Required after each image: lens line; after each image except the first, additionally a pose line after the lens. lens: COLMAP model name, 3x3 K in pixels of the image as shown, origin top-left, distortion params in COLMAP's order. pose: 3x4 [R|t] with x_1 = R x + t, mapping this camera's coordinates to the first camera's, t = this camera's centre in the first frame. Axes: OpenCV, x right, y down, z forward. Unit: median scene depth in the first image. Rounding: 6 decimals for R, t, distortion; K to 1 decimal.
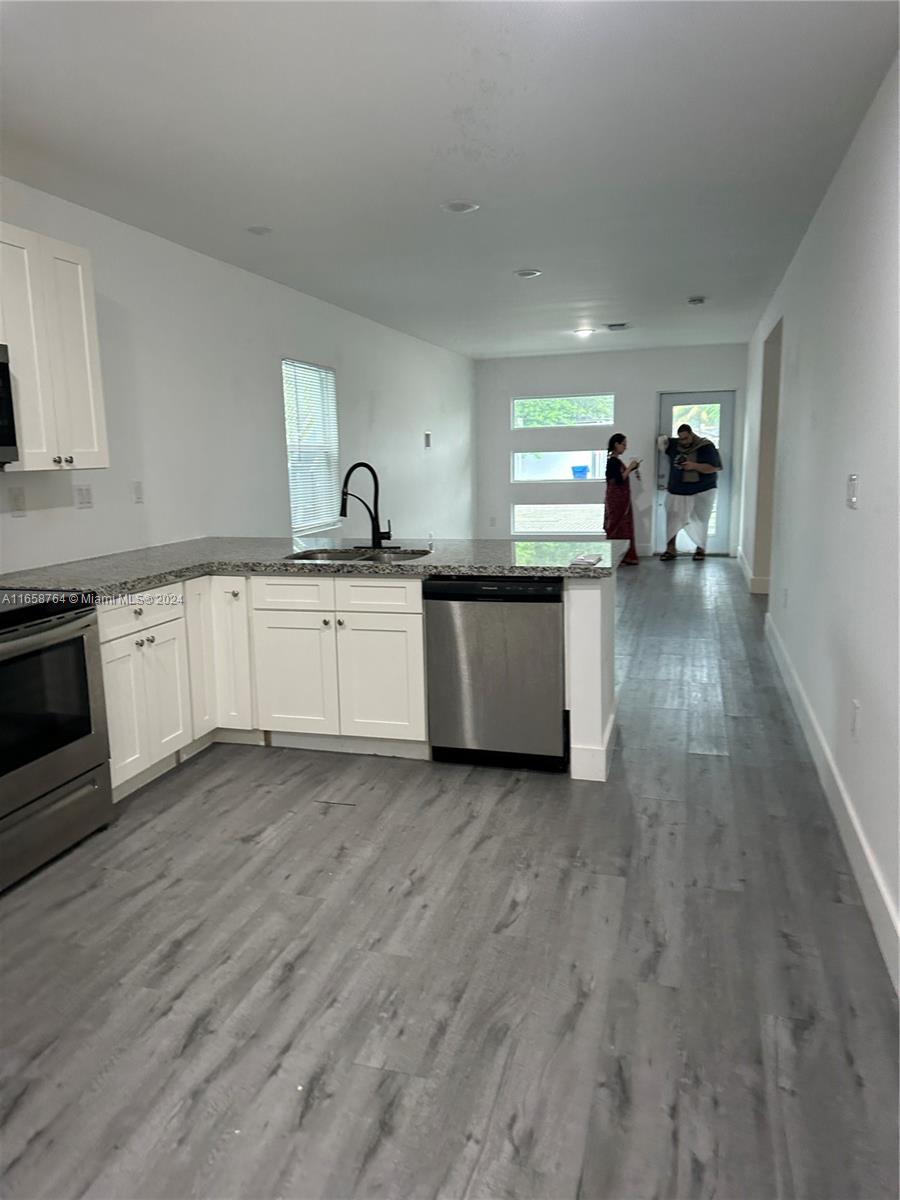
lens RADIAL K [[856.0, 0, 450.0], [0, 856.0, 600.0], [0, 0, 1]] dist [0.045392, -0.054156]
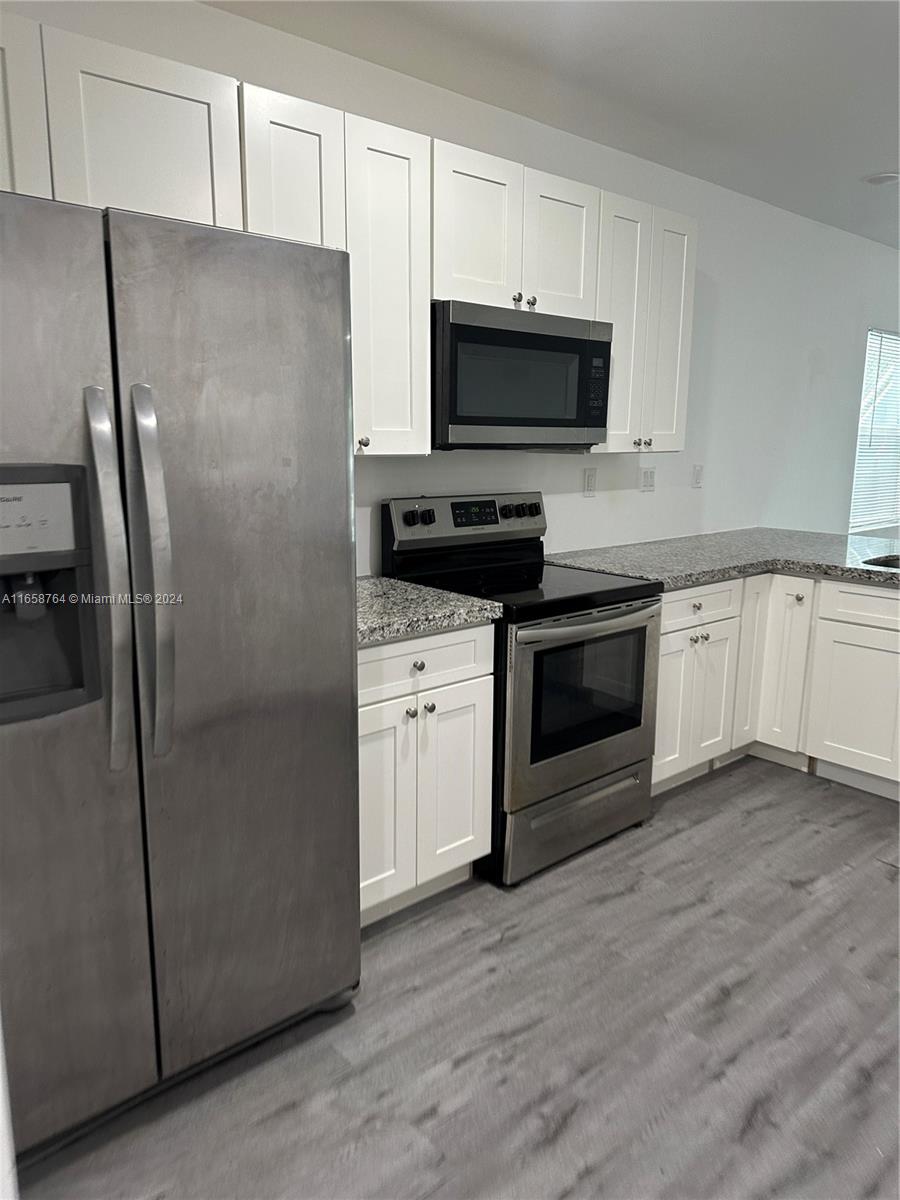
lens RADIAL K [[849.7, 0, 446.6], [0, 849.7, 606.0], [0, 0, 1]] dist [0.088542, -0.119773]
pose [[0.837124, 0.131074, -0.531077, -0.105657], [-0.118696, 0.991261, 0.057554, -0.008514], [0.533979, 0.014857, 0.845367, 0.070909]]
